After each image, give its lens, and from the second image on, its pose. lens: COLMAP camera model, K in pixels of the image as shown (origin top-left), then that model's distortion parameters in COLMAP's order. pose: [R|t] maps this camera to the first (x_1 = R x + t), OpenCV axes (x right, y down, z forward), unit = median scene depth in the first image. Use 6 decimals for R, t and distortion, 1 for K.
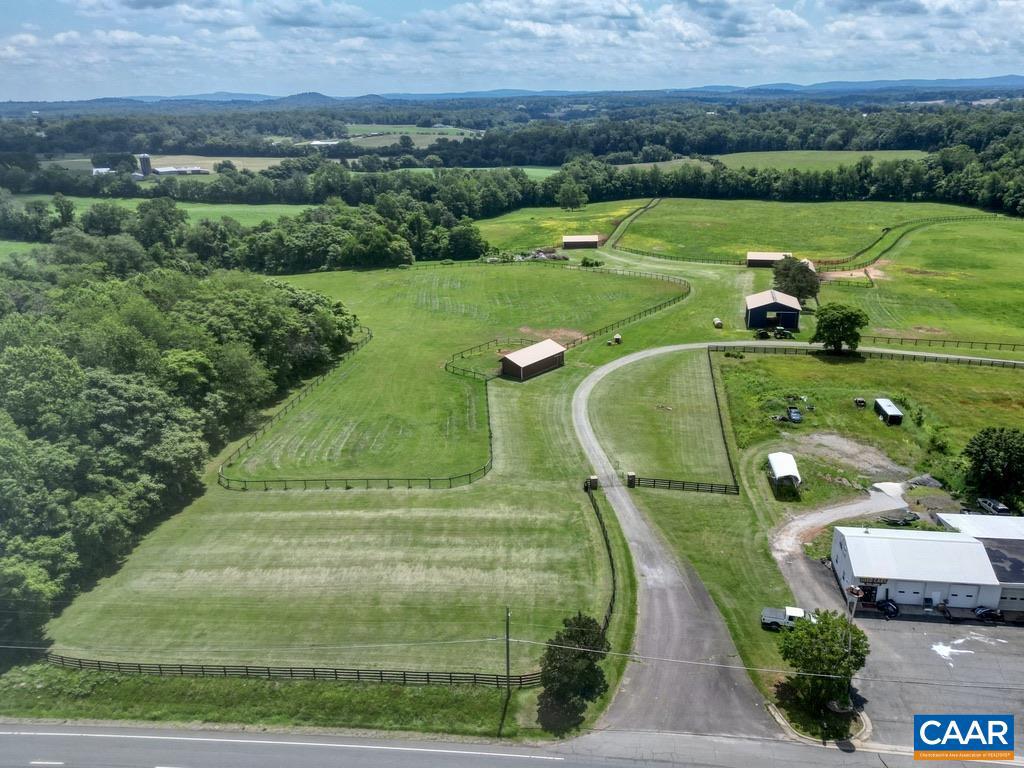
lens RADIAL K [[781.9, 0, 531.1], [0, 781.9, 403.6], [0, 0, 1]] dist [0.087575, -0.097259]
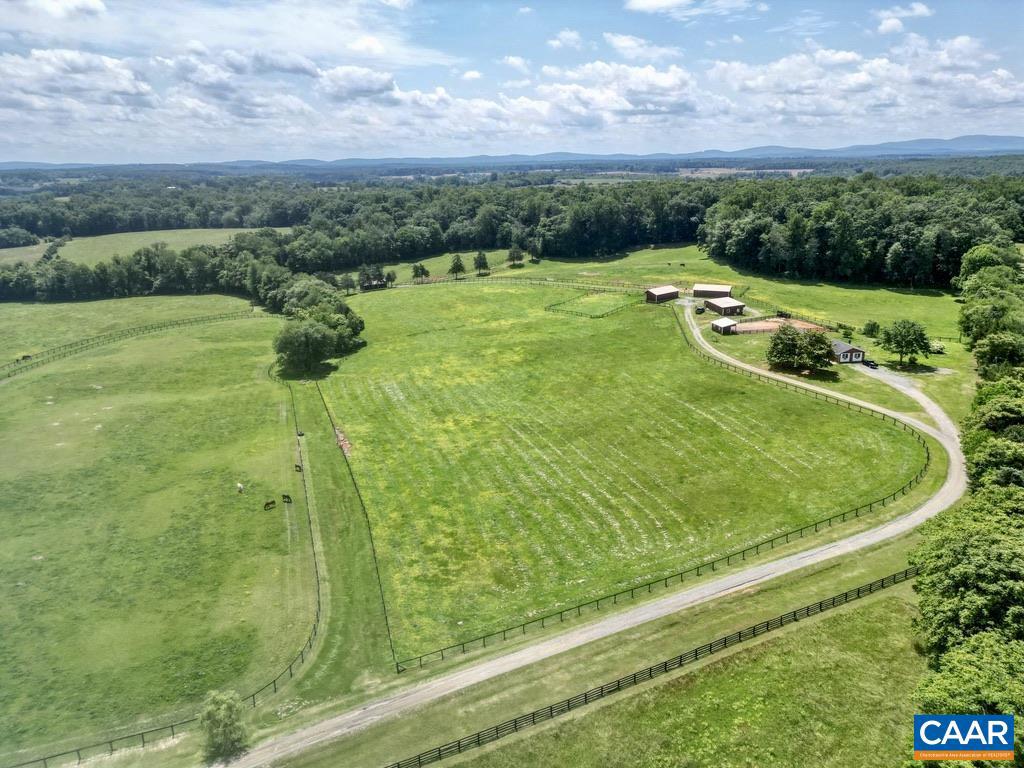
lens RADIAL K [[705.2, 0, 513.9], [0, 705.2, 382.3], [0, 0, 1]] dist [0.077629, -0.077144]
pose [[0.862206, -0.150350, 0.483731, 0.212849], [0.188555, 0.981573, -0.030996, -0.038553], [-0.470157, 0.117935, 0.874668, 0.090665]]
